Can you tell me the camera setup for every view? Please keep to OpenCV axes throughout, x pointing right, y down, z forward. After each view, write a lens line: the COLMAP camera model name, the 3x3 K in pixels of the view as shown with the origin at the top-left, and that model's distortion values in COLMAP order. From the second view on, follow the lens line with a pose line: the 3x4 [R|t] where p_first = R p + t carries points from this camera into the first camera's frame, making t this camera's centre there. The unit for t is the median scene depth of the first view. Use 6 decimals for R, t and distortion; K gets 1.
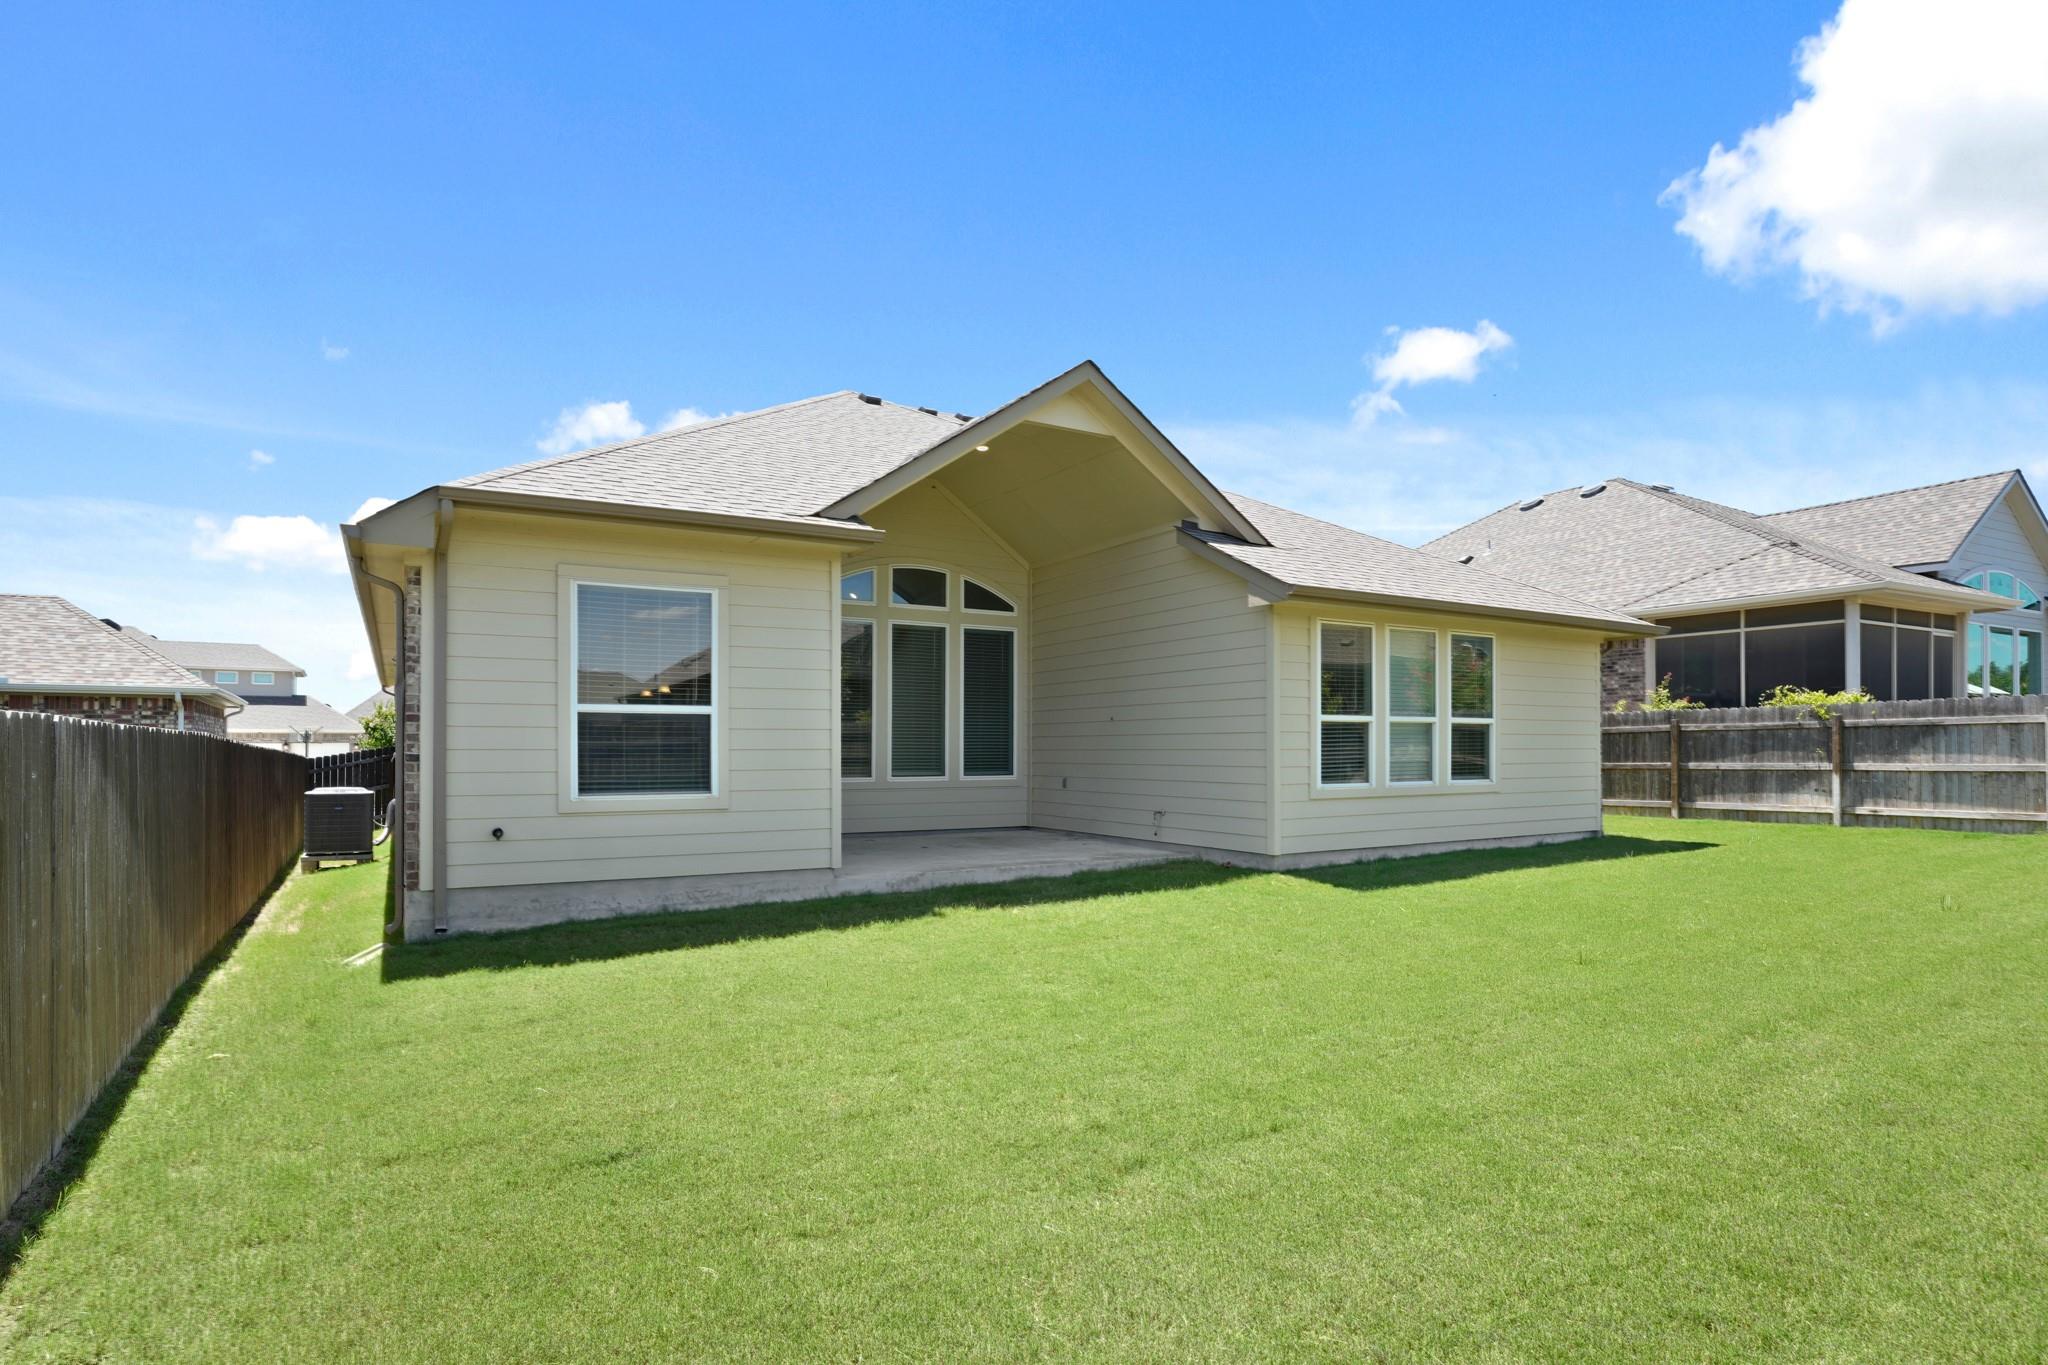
lens RADIAL K [[977.4, 0, 1026.1], [0, 977.4, 722.0], [0, 0, 1]] dist [-0.002050, -0.000256]
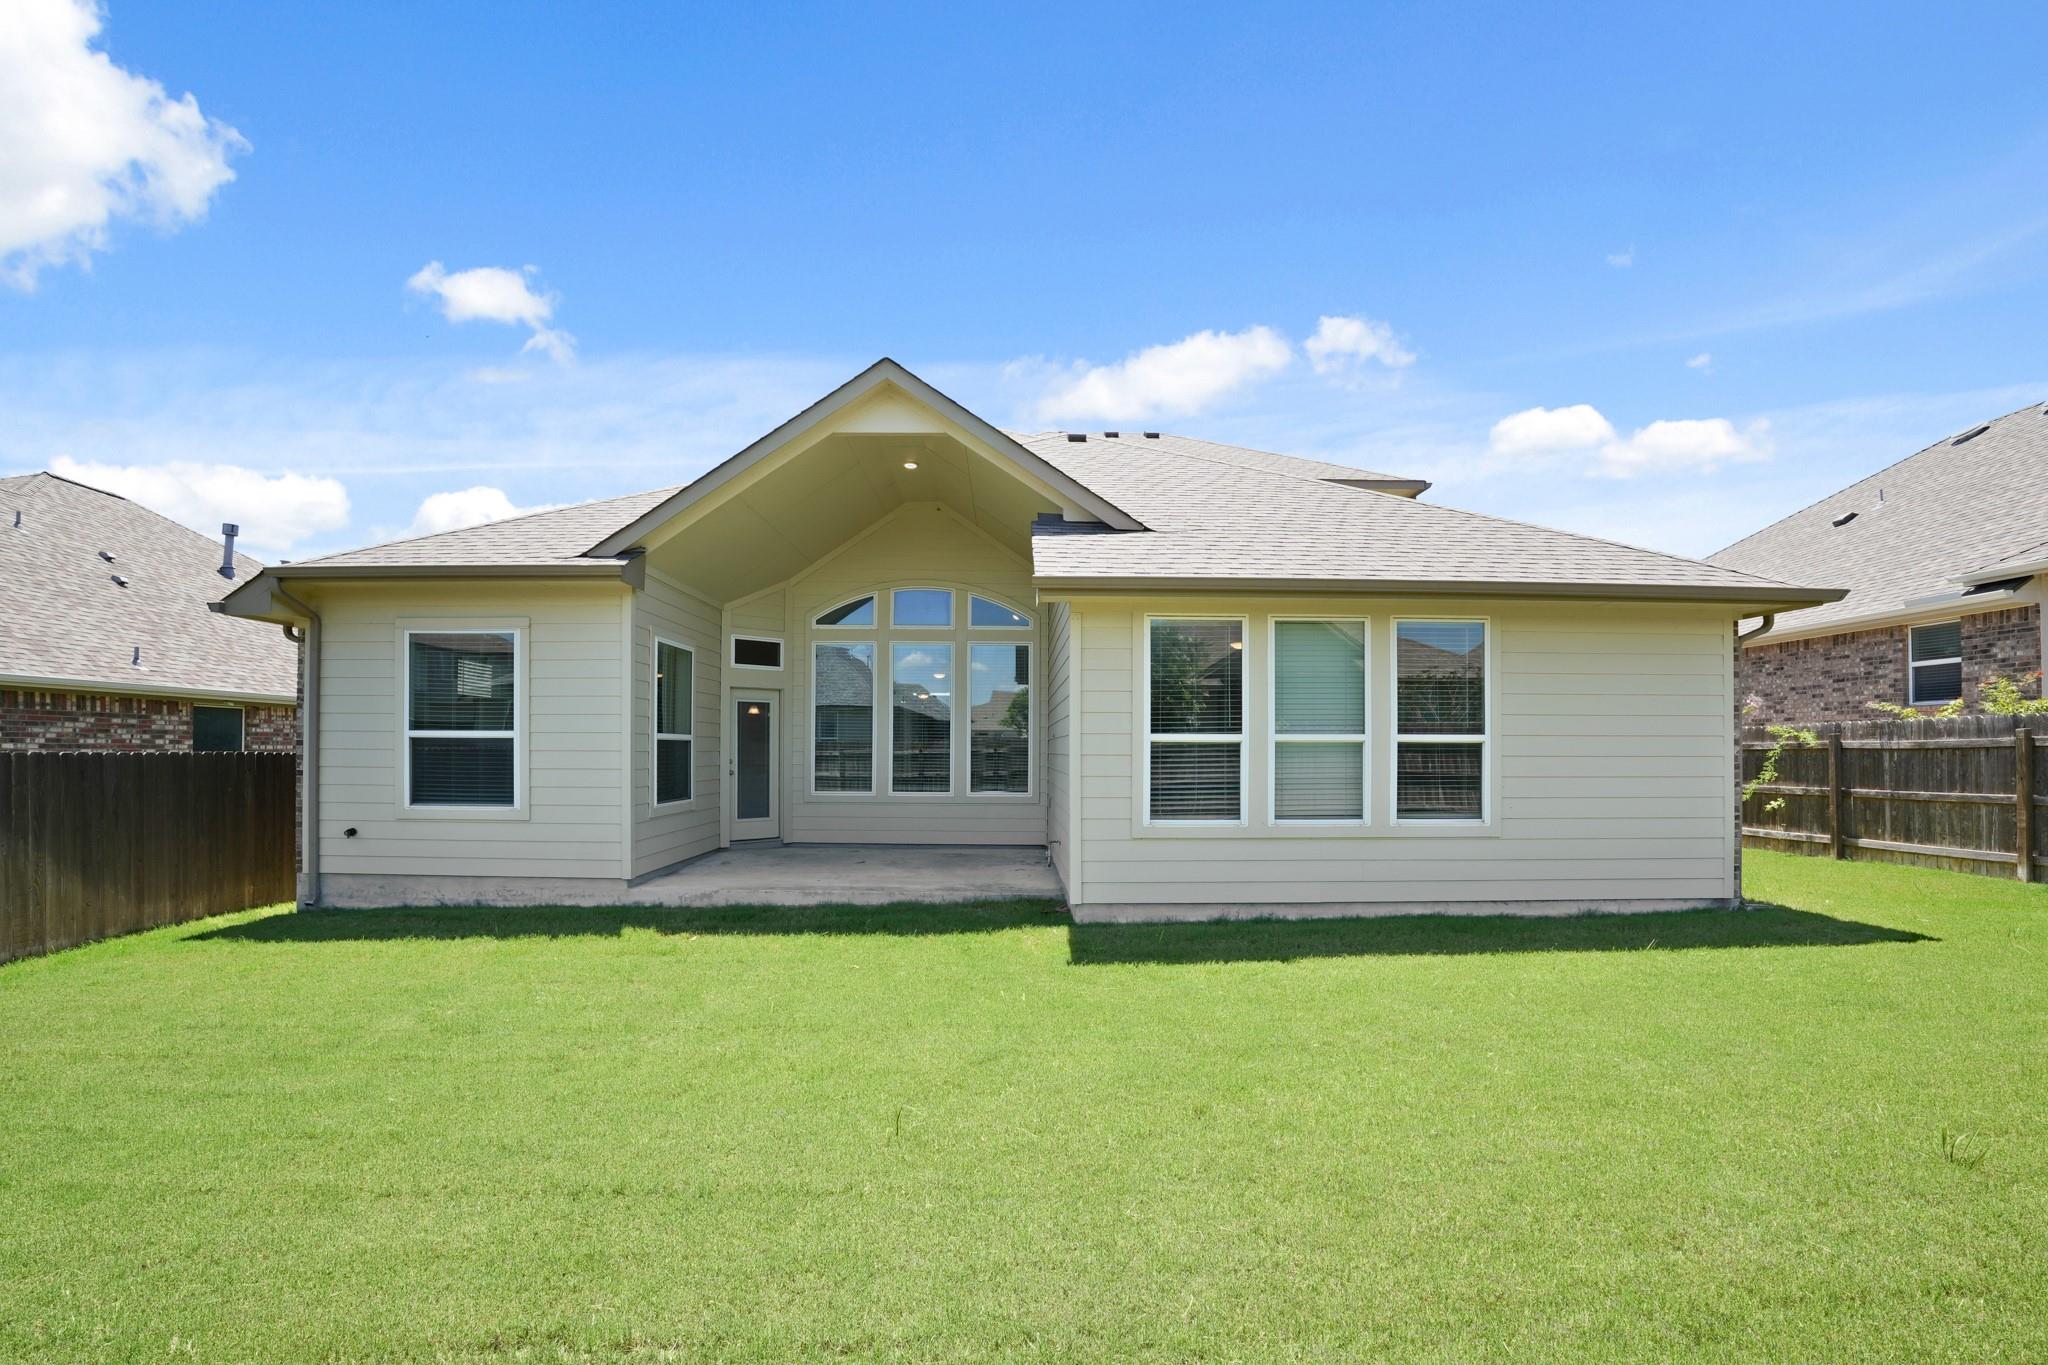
lens RADIAL K [[842.6, 0, 1023.9], [0, 842.6, 727.6], [0, 0, 1]] dist [-0.031702, 0.000193]
pose [[0.876835, -0.004948, -0.480765, 0.520964], [0.006811, 0.999975, 0.002130, -0.014057], [0.480742, -0.005142, 0.876847, 0.328457]]
